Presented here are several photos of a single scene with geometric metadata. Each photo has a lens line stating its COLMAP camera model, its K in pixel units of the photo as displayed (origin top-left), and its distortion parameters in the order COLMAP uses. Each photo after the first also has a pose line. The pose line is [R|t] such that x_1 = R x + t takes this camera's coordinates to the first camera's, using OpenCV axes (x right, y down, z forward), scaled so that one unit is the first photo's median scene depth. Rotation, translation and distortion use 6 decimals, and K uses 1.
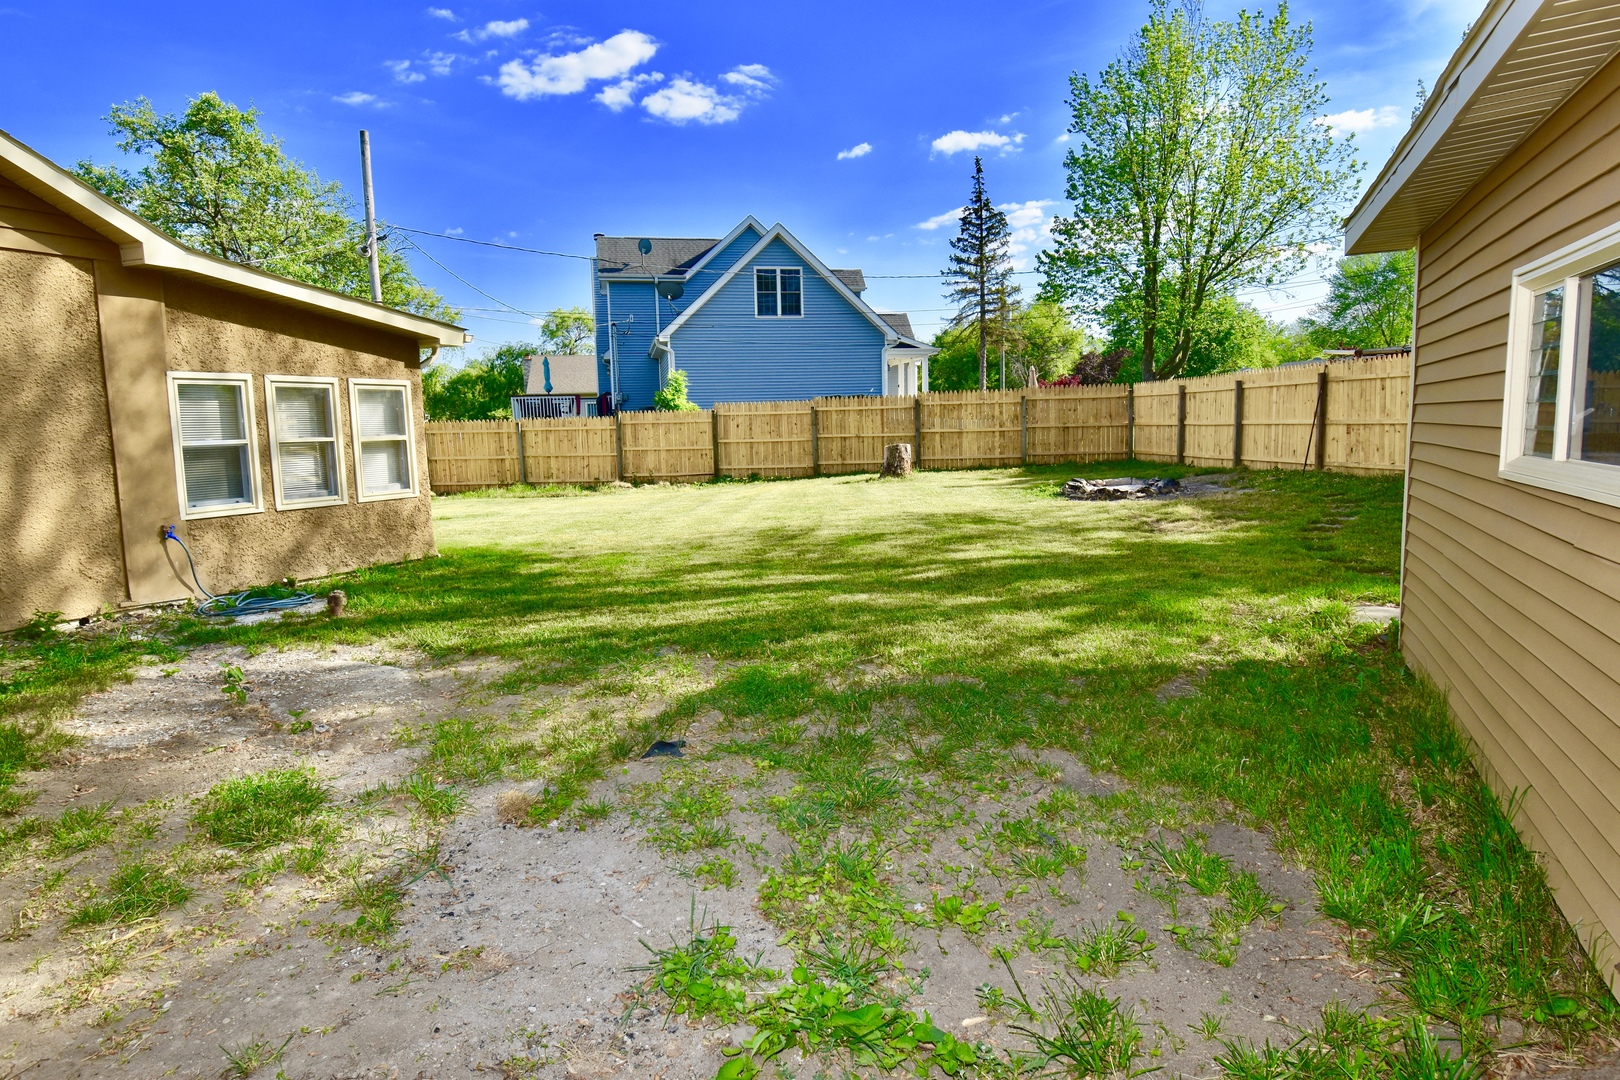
lens RADIAL K [[1012.2, 0, 810.0], [0, 1012.2, 540.0], [0, 0, 1]] dist [-0.005486, -0.001041]
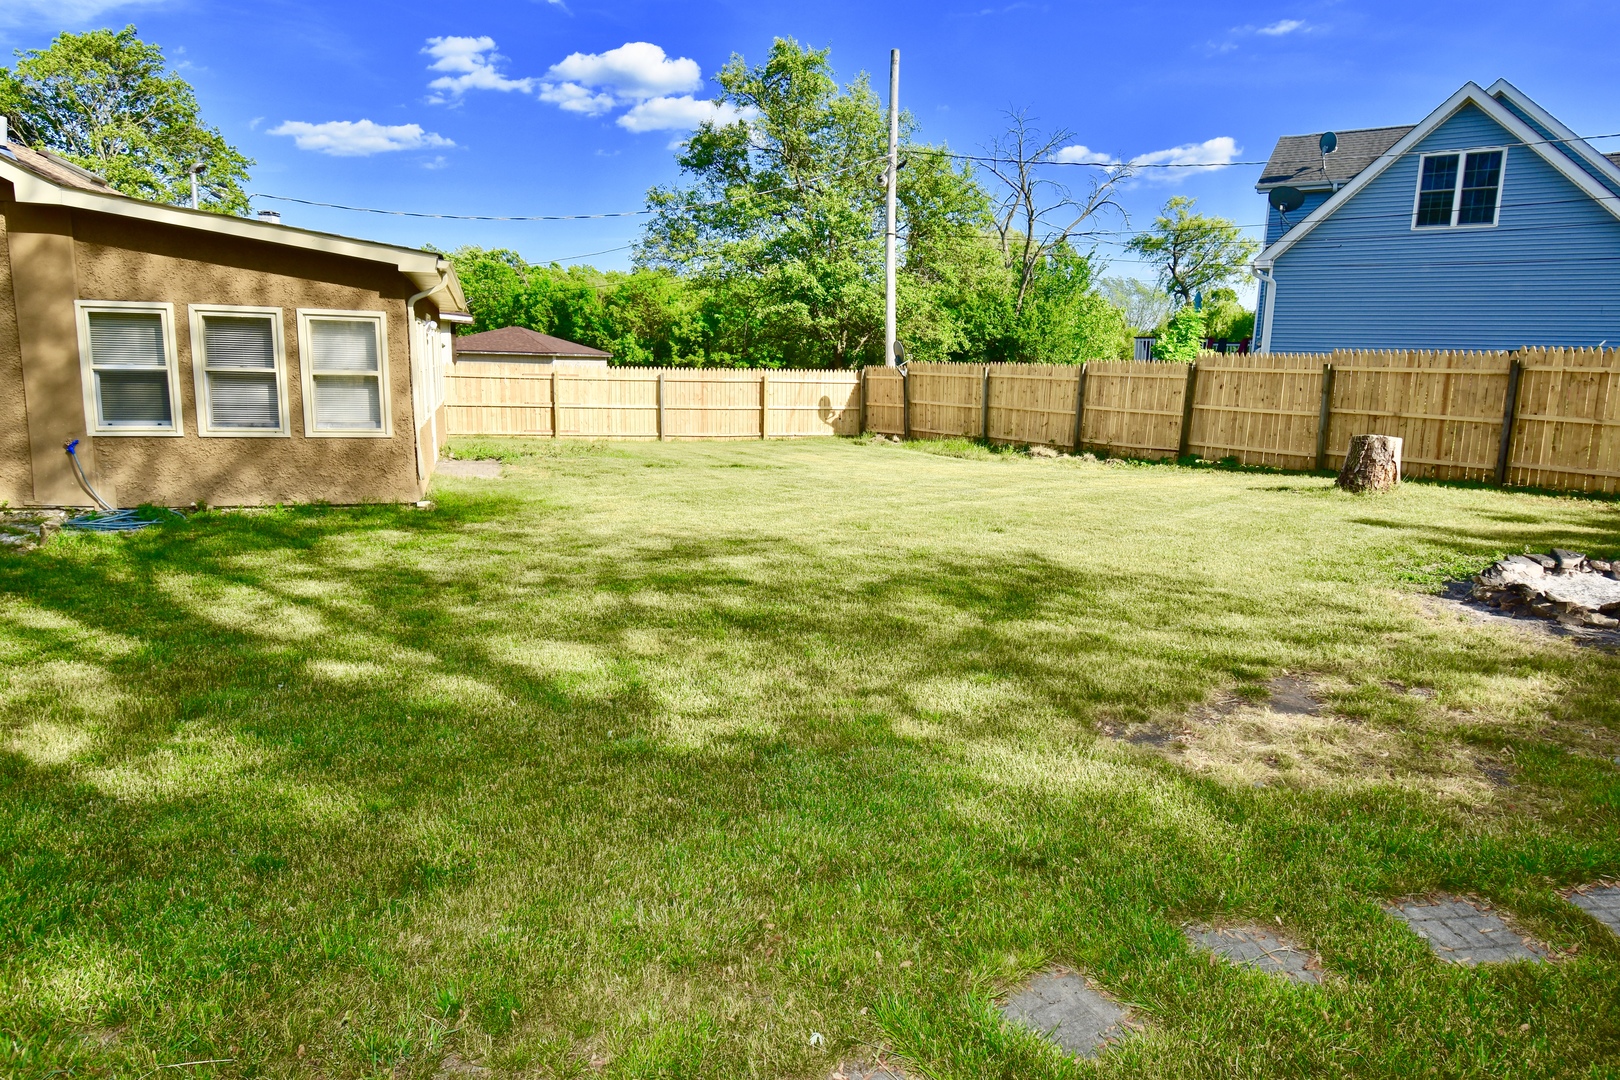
lens RADIAL K [[976.1, 0, 810.0], [0, 976.1, 540.0], [0, 0, 1]] dist [0.001880, -0.024706]
pose [[0.639920, 0.178961, -0.747312, 0.273500], [-0.130883, 0.983677, 0.123489, -0.055344], [0.757213, 0.018787, 0.652898, 0.351394]]
